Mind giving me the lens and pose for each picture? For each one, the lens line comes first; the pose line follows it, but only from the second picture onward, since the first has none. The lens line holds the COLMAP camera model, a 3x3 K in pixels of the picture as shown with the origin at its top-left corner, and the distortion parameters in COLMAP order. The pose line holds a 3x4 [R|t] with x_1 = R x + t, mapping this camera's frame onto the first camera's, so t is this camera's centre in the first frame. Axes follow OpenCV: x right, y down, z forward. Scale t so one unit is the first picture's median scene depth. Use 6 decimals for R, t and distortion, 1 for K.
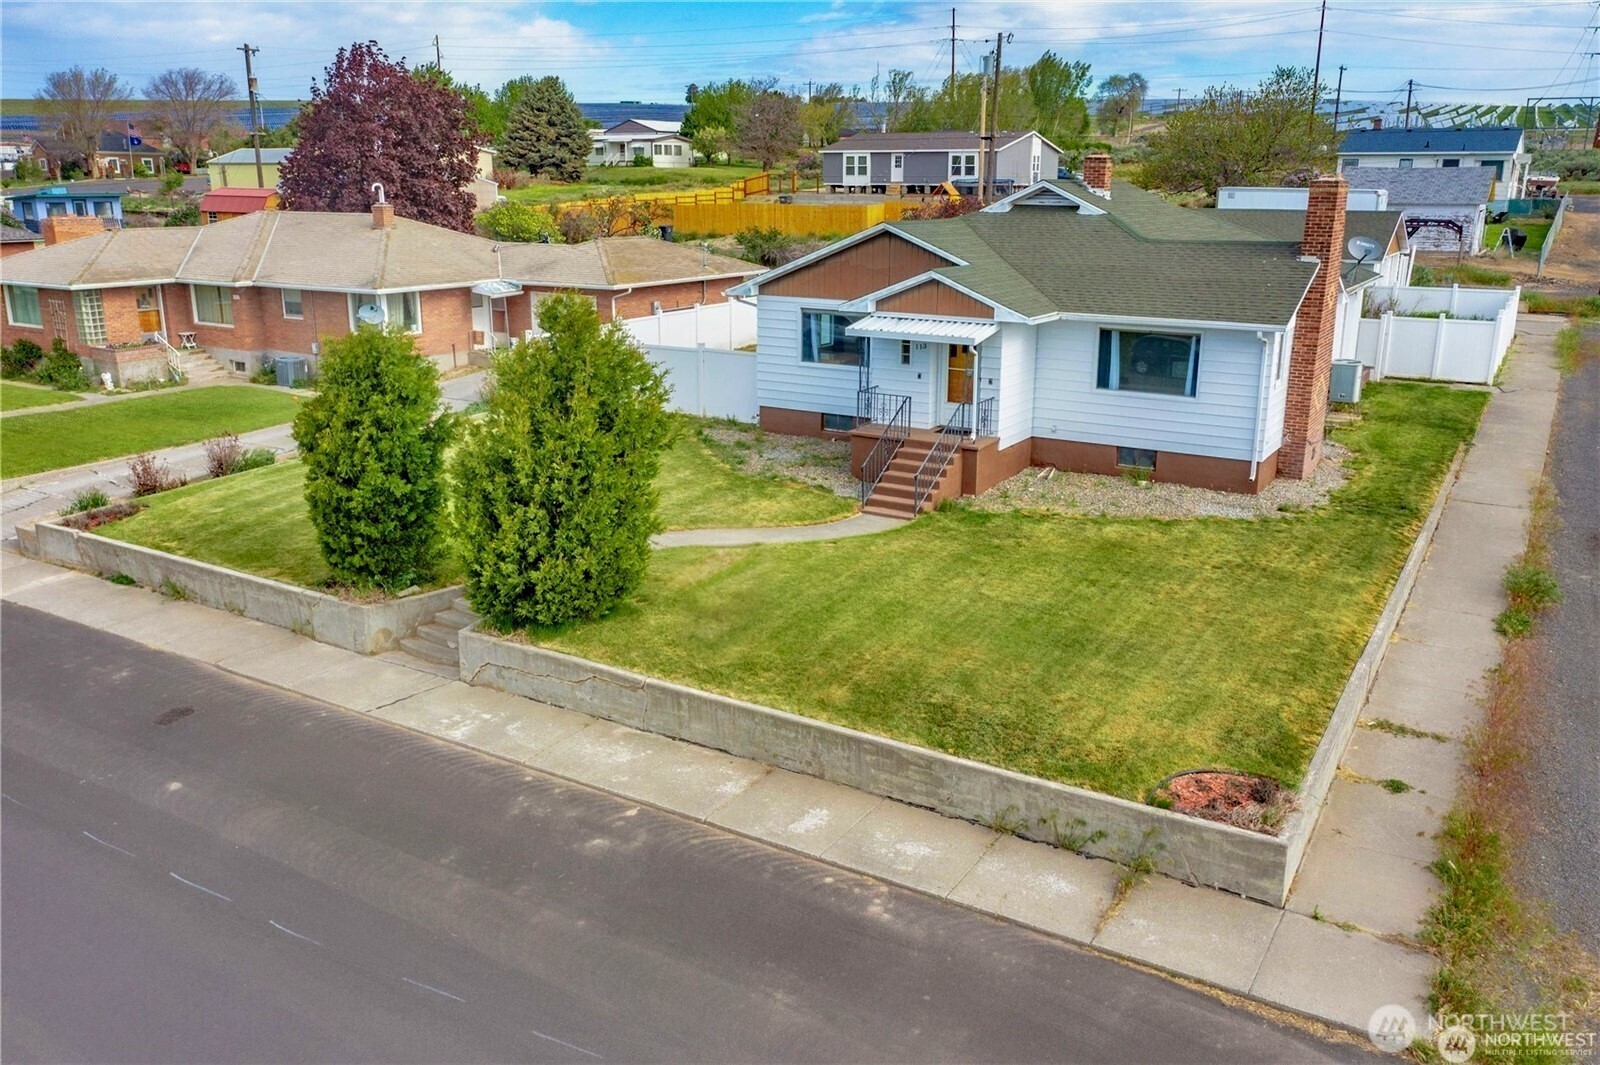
lens RADIAL K [[1275.7, 0, 796.6], [0, 1275.7, 532.1], [0, 0, 1]] dist [-0.008775, 0.004303]
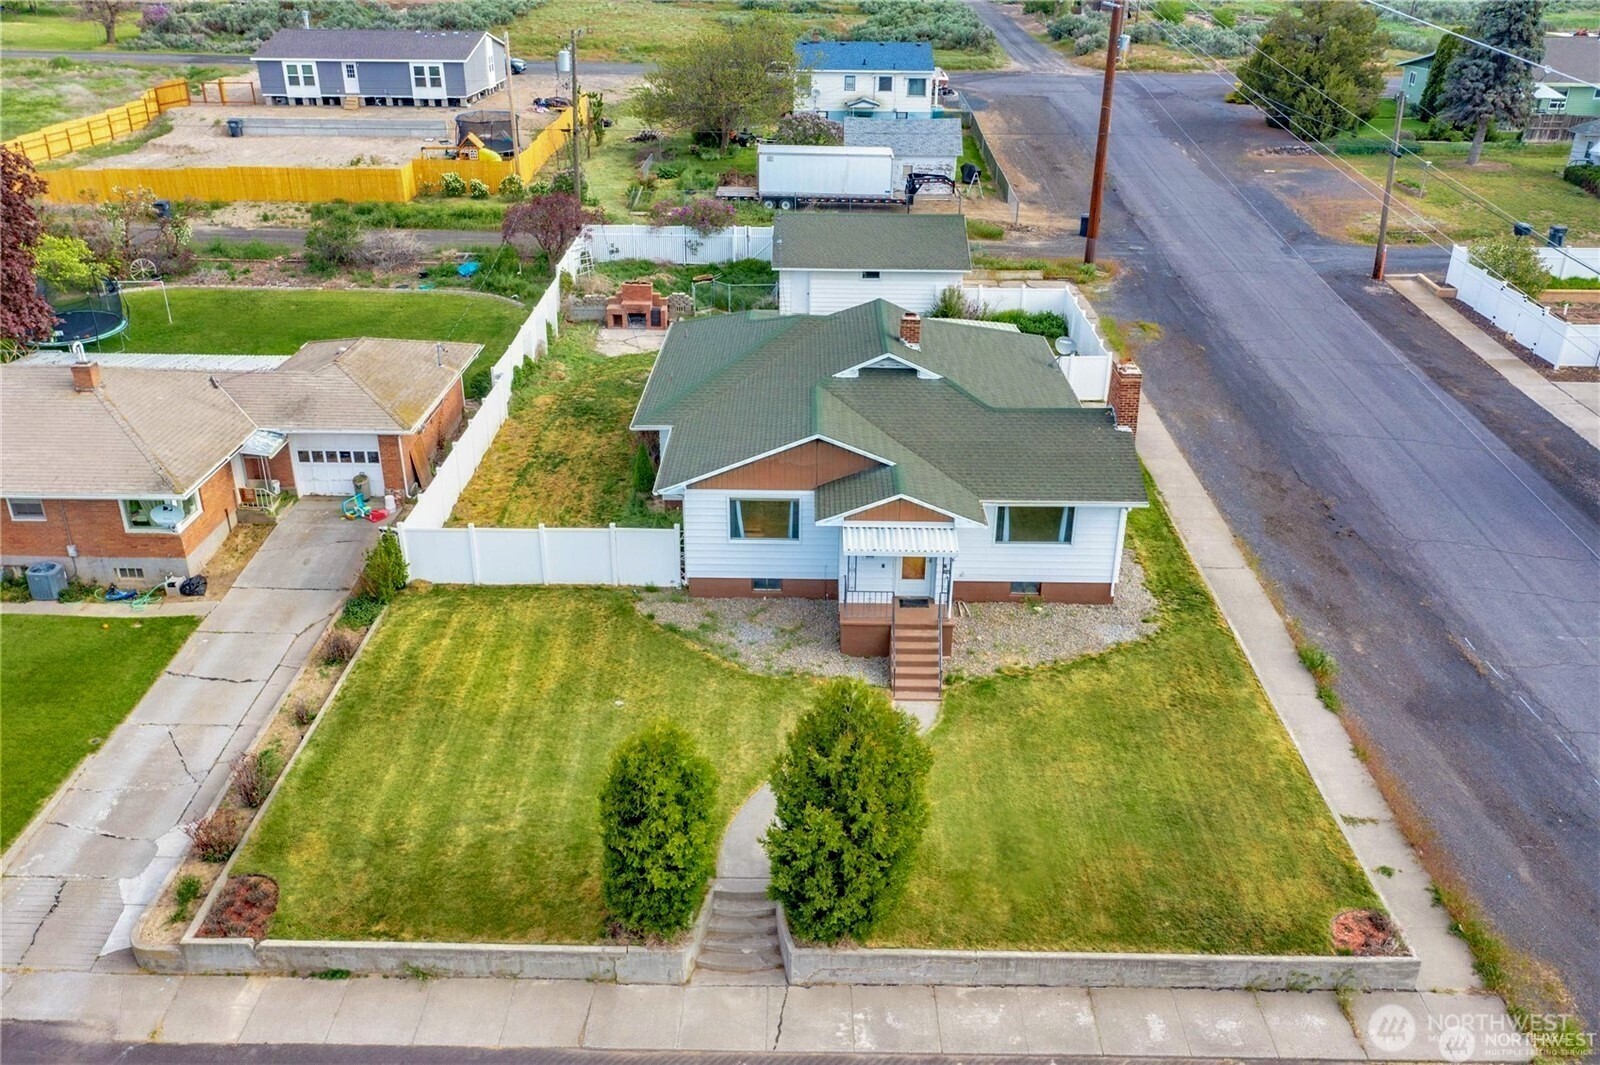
lens RADIAL K [[1275.7, 0, 798.1], [0, 1275.7, 530.4], [0, 0, 1]] dist [-0.008775, 0.004303]
pose [[0.856543, -0.219342, 0.467145, -0.599192], [0.133478, 0.968542, 0.210024, -0.467050], [-0.498516, -0.117541, 0.858875, -0.027418]]
